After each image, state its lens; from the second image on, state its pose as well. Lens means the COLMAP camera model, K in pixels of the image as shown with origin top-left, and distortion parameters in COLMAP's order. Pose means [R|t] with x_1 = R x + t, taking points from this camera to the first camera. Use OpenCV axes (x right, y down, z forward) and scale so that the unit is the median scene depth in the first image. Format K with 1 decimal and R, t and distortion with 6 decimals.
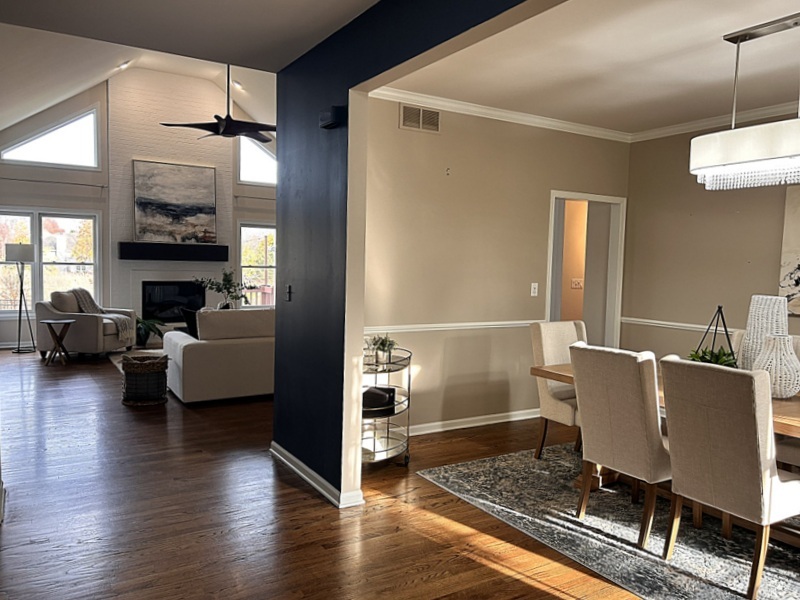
lens RADIAL K [[621.0, 0, 400.0], [0, 621.0, 300.0], [0, 0, 1]] dist [0.059341, -0.099100]
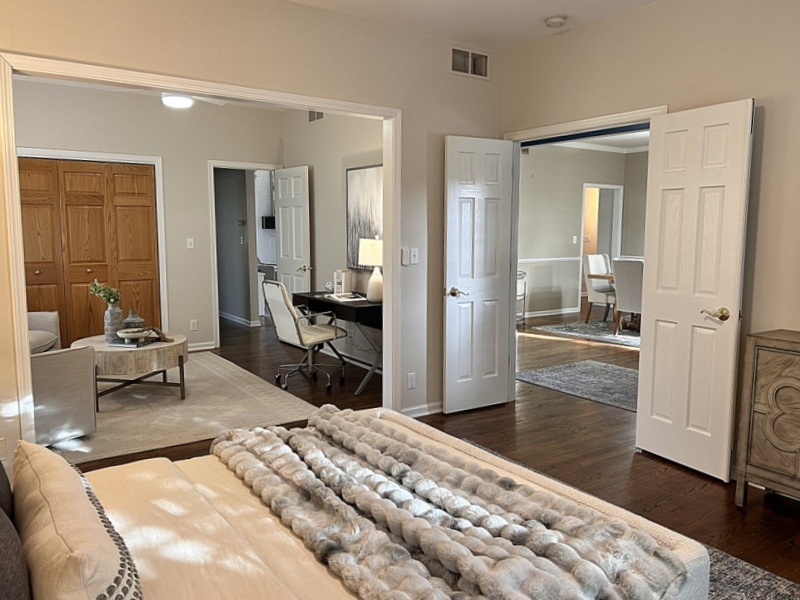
lens RADIAL K [[603.8, 0, 400.0], [0, 603.8, 300.0], [0, 0, 1]] dist [0.063342, -0.109877]
pose [[0.998532, -0.027098, 0.046899, -0.261127], [0.024728, 0.998422, 0.050410, 0.038035], [-0.048191, -0.049176, 0.997627, -0.508047]]
